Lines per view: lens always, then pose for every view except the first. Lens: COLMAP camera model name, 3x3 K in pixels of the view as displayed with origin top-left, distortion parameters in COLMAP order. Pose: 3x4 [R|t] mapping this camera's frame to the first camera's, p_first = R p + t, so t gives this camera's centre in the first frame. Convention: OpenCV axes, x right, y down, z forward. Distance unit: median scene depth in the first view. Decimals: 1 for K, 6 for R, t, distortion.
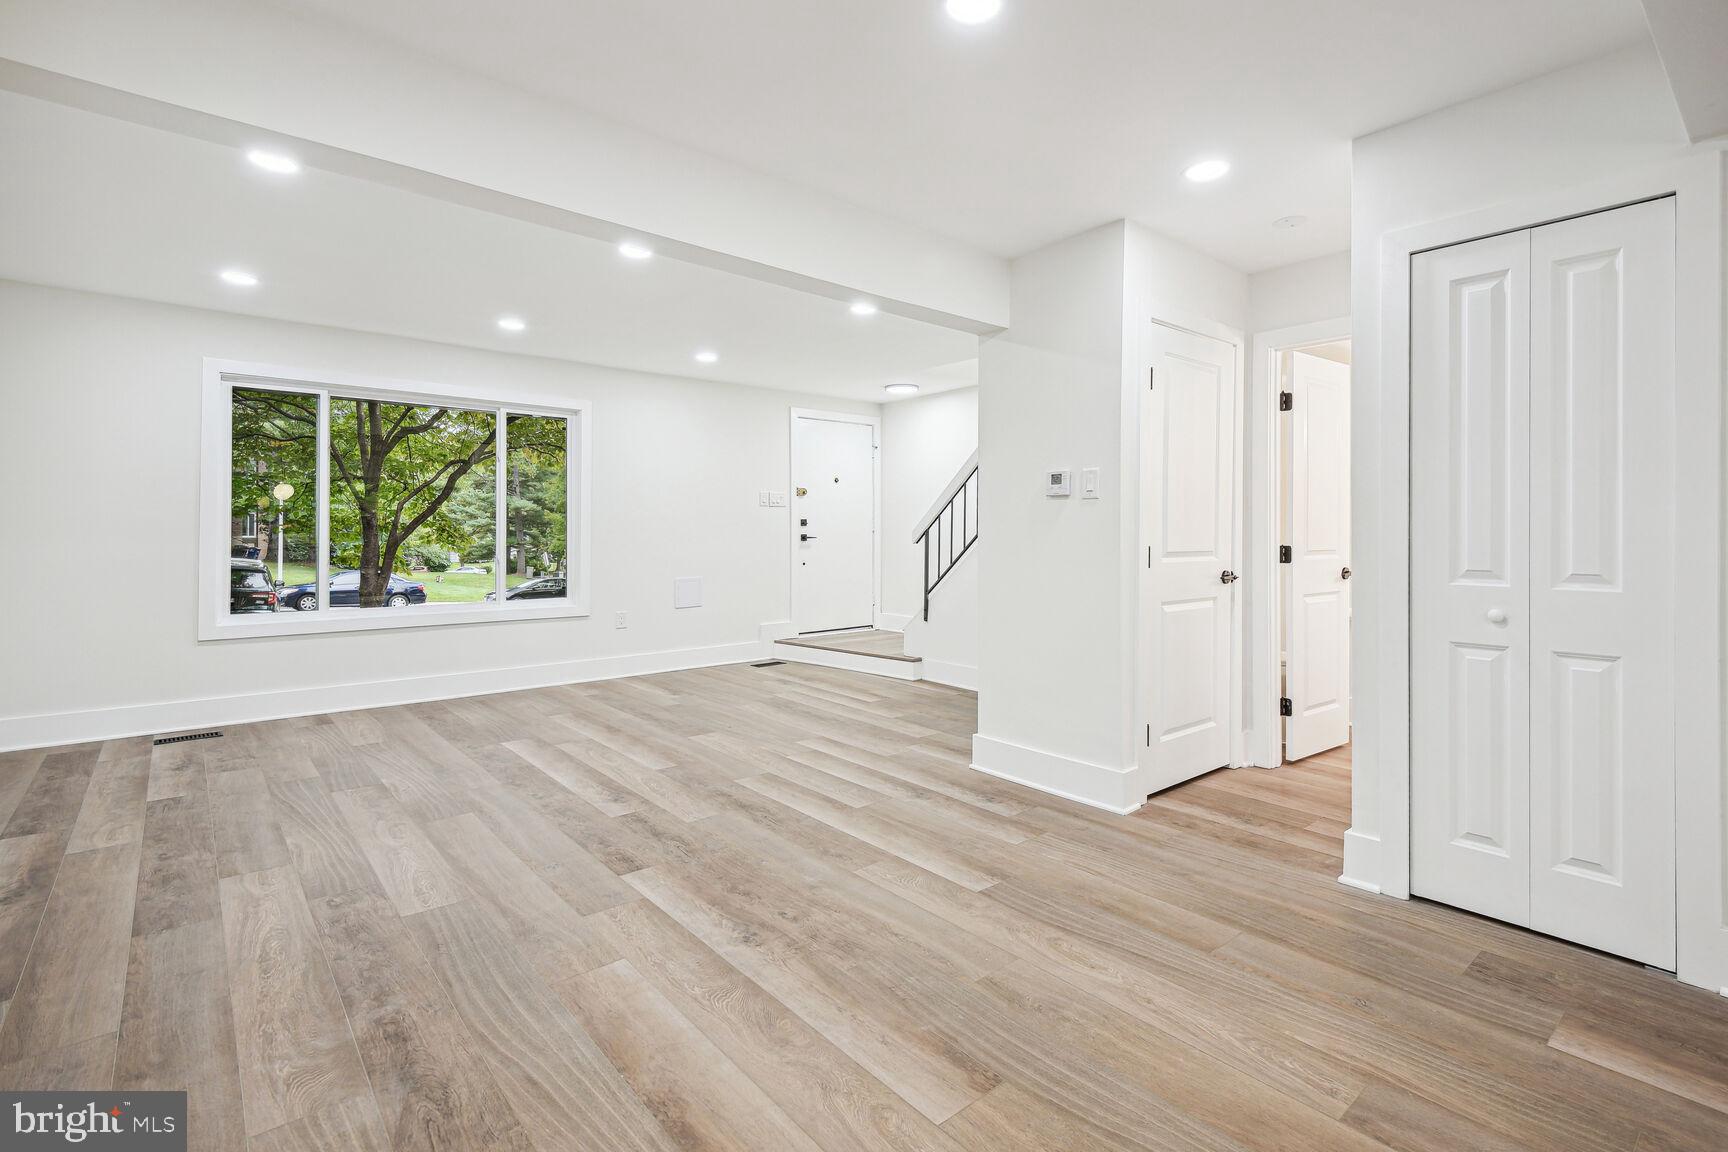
lens RADIAL K [[800.1, 0, 903.0], [0, 800.1, 533.1], [0, 0, 1]] dist [0.002672, -0.005373]
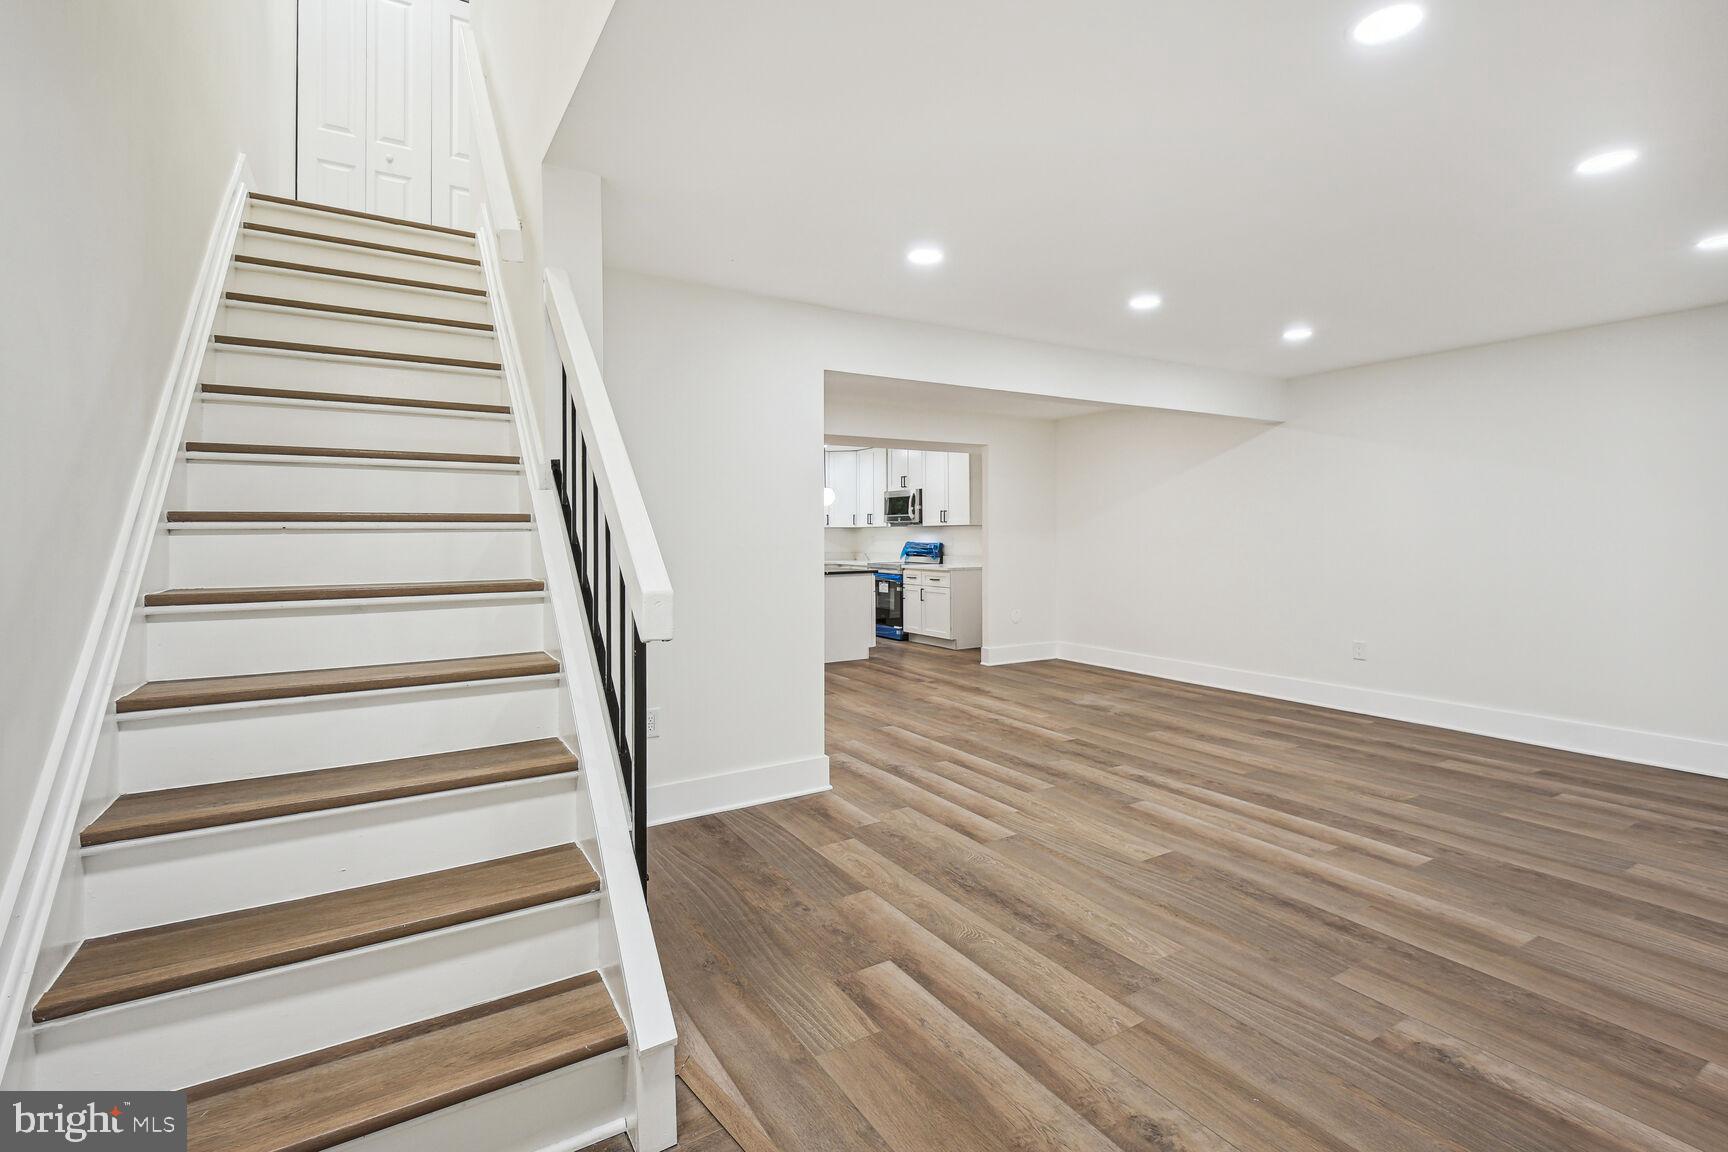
lens RADIAL K [[798.5, 0, 875.2], [0, 798.5, 537.8], [0, 0, 1]] dist [0.006378, -0.008002]
pose [[-0.983639, 0.002833, 0.180129, -0.132297], [0.003380, 0.999991, 0.002733, -0.027148], [-0.180120, 0.003297, -0.983639, 1.676893]]
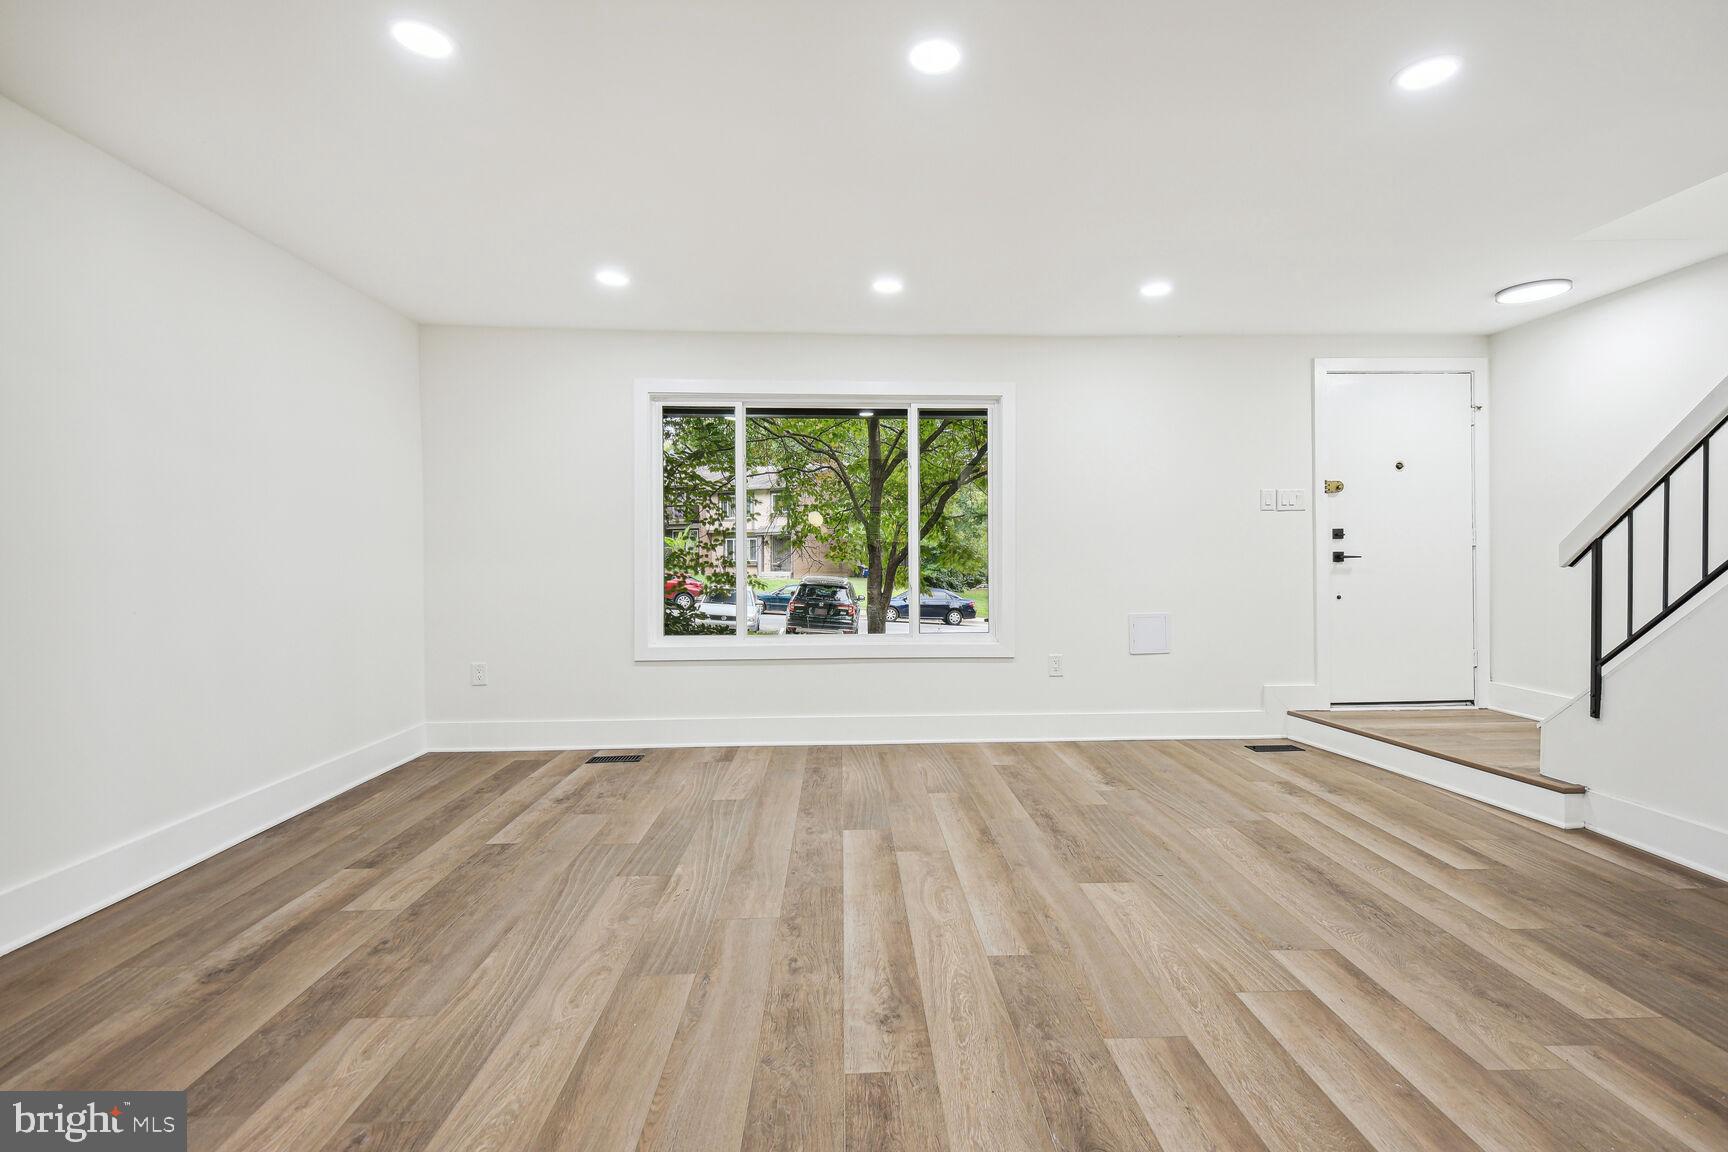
lens RADIAL K [[796.0, 0, 883.2], [0, 796.0, 555.7], [0, 0, 1]] dist [0.035906, -0.020764]
pose [[0.777191, -0.004889, -0.629245, -0.000343], [0.006144, 0.999981, -0.000181, 0.004039], [0.629234, -0.003726, 0.777207, 0.411746]]
